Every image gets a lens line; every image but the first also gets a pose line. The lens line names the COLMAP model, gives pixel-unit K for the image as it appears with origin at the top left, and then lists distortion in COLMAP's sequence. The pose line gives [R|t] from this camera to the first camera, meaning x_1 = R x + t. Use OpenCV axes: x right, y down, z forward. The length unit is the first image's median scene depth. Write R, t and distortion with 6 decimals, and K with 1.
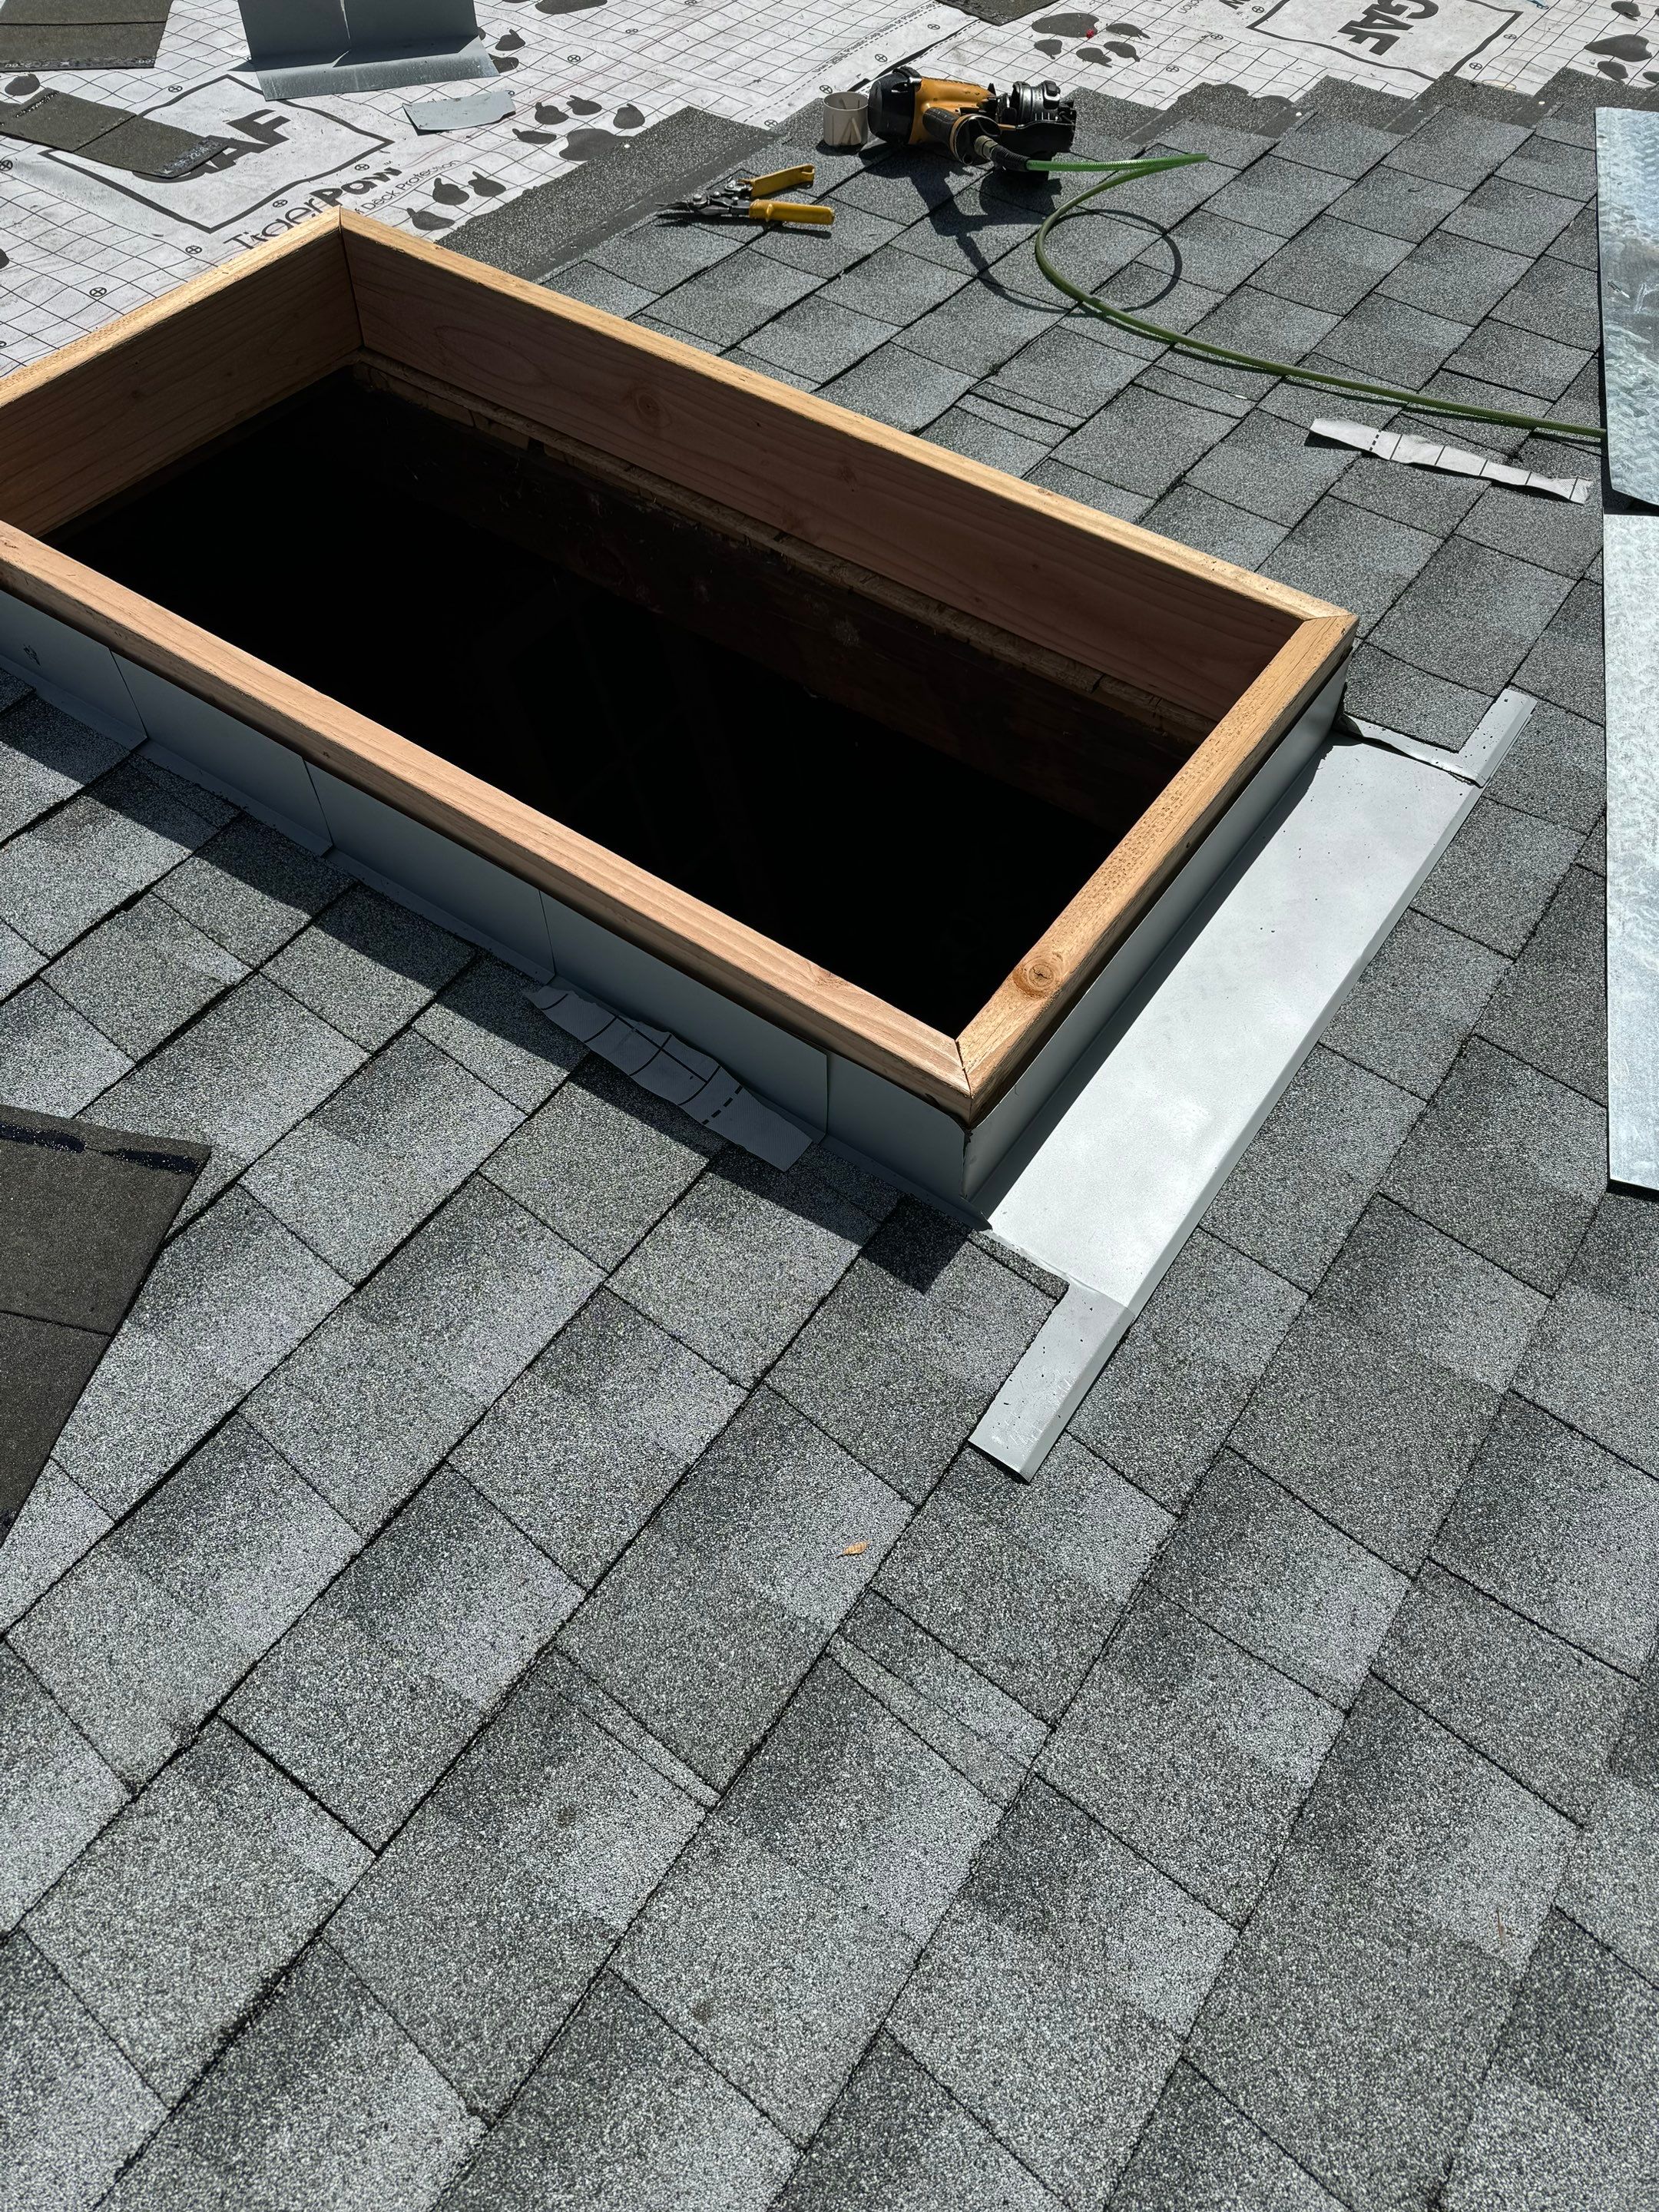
lens RADIAL K [[1605.3, 0, 839.1], [0, 1605.3, 1104.6], [0, 0, 1]] dist [0.042857, -0.111377]
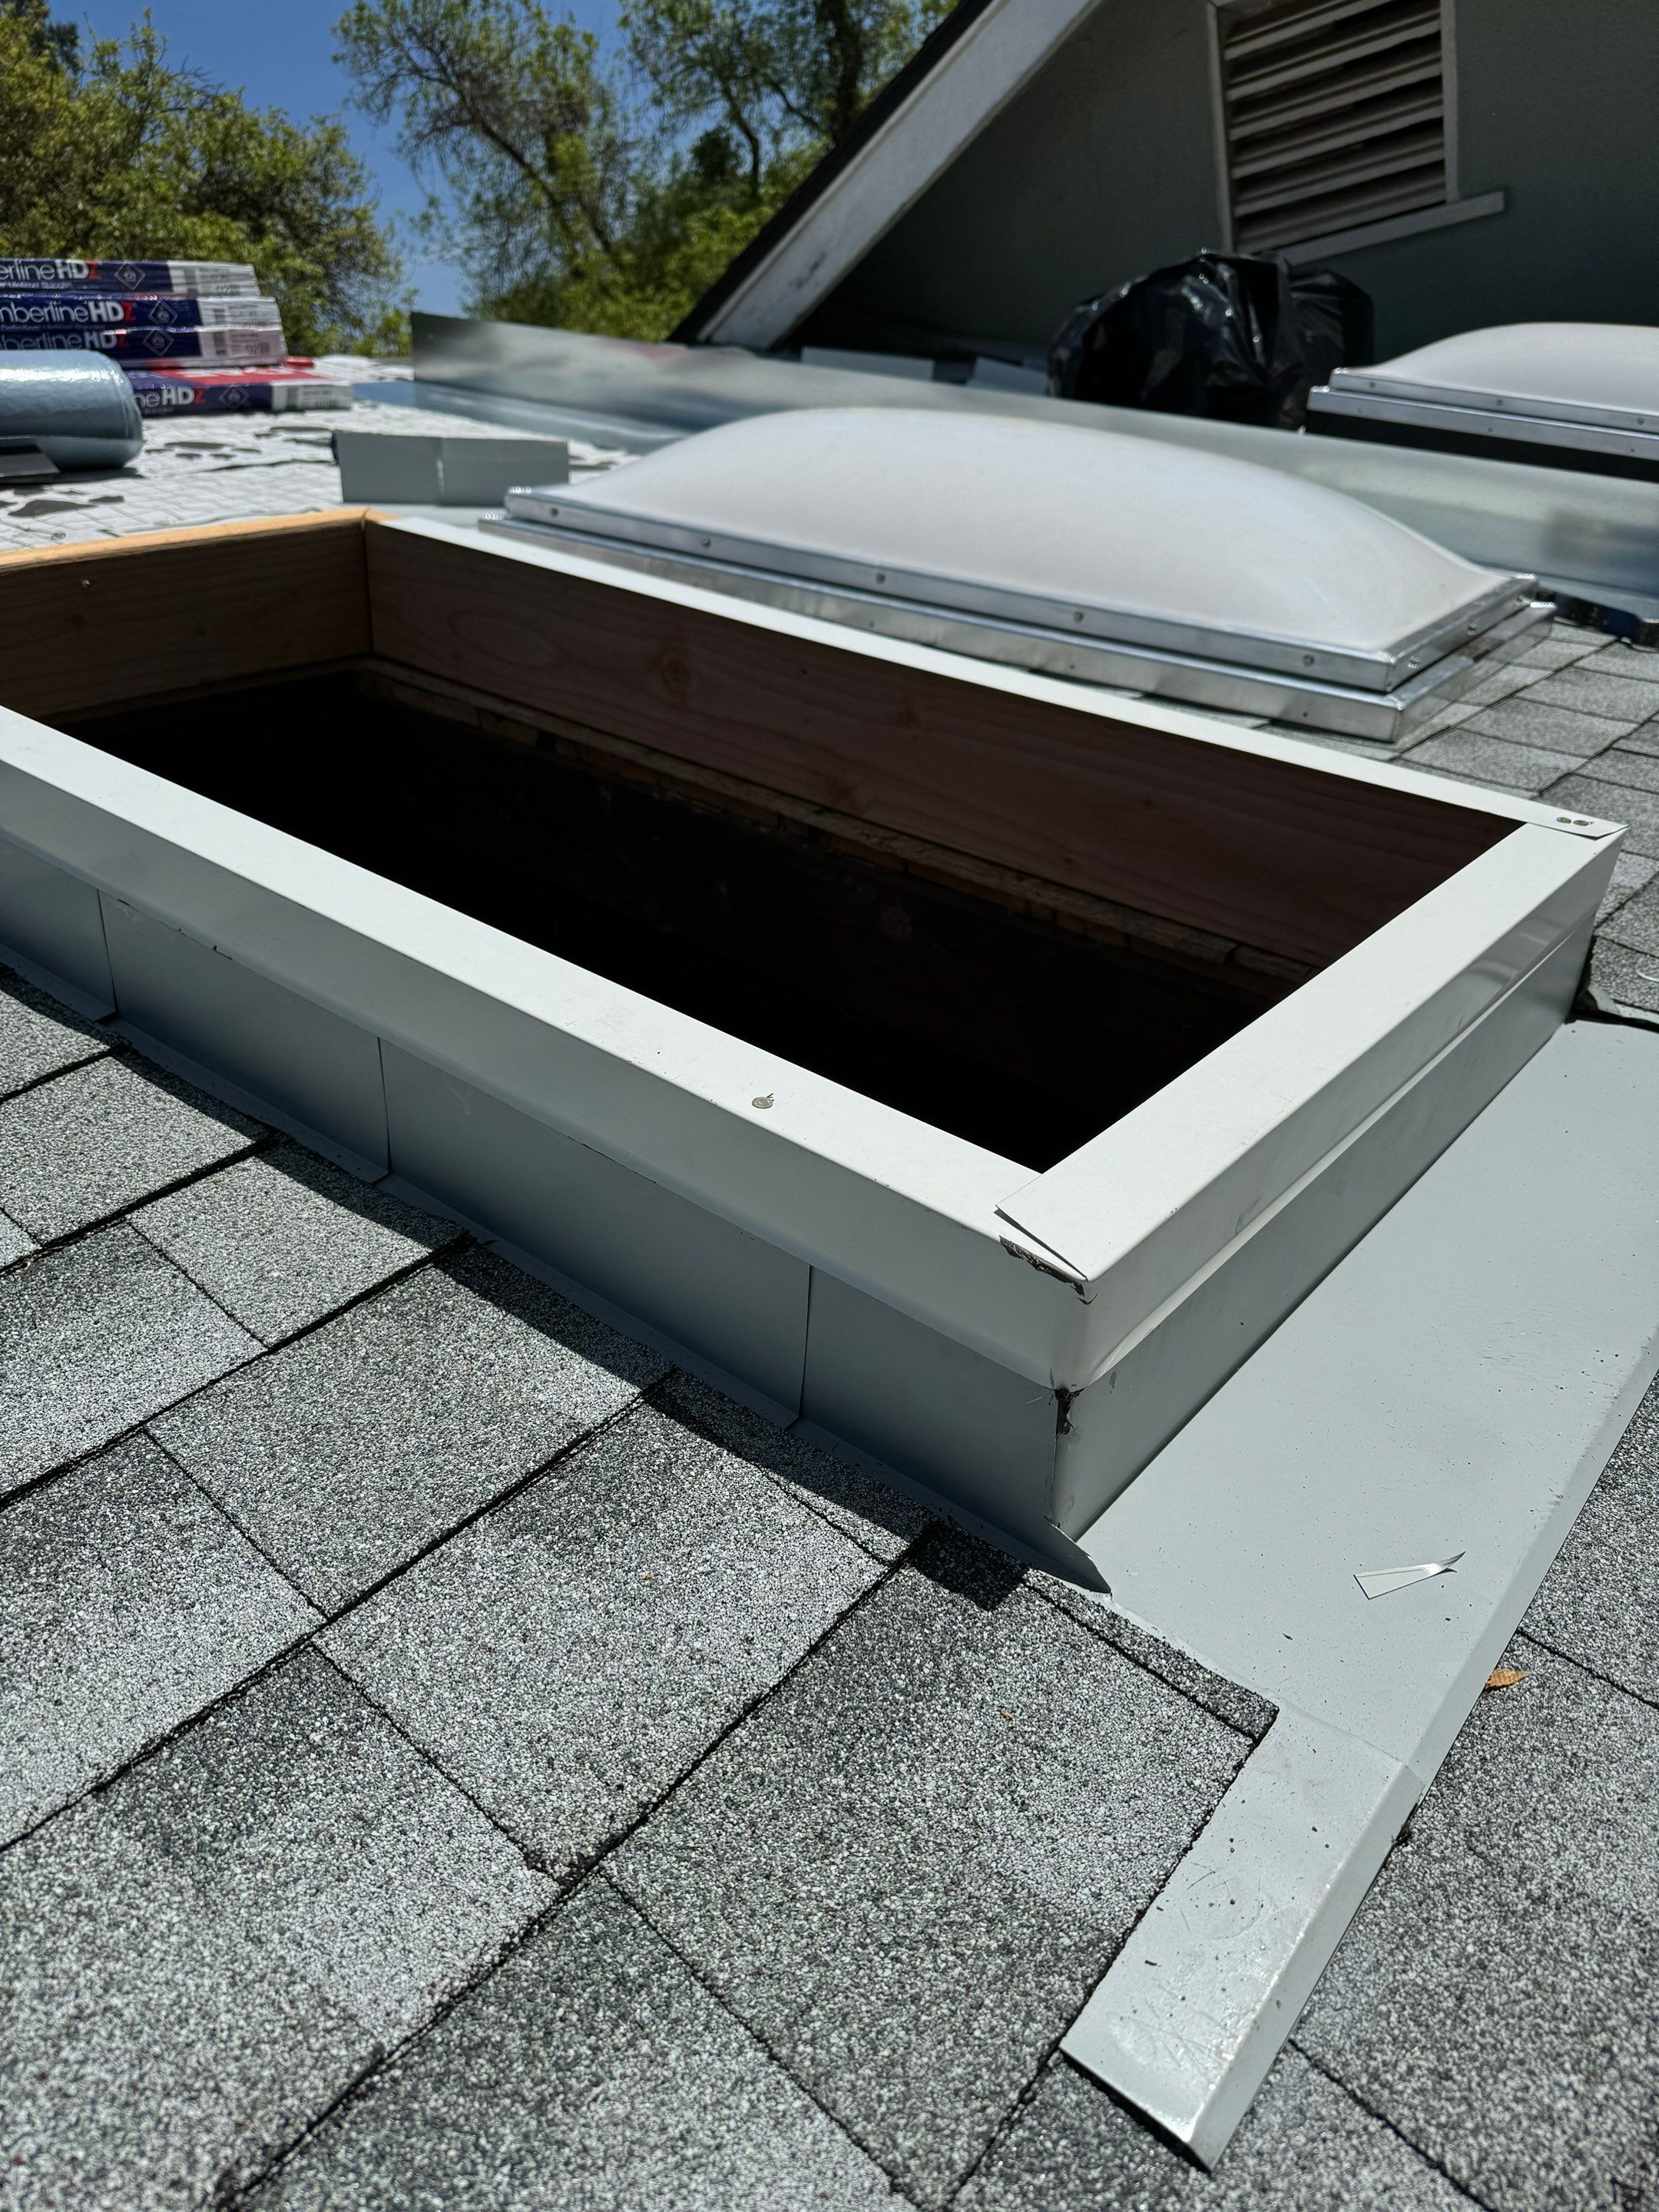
lens RADIAL K [[1605.3, 0, 839.1], [0, 1605.3, 1104.6], [0, 0, 1]] dist [0.042857, -0.111377]
pose [[0.997132, 0.061869, -0.043579, 0.024139], [-0.073974, 0.918328, -0.388846, 0.140510], [0.015962, 0.390954, 0.920272, 0.487962]]
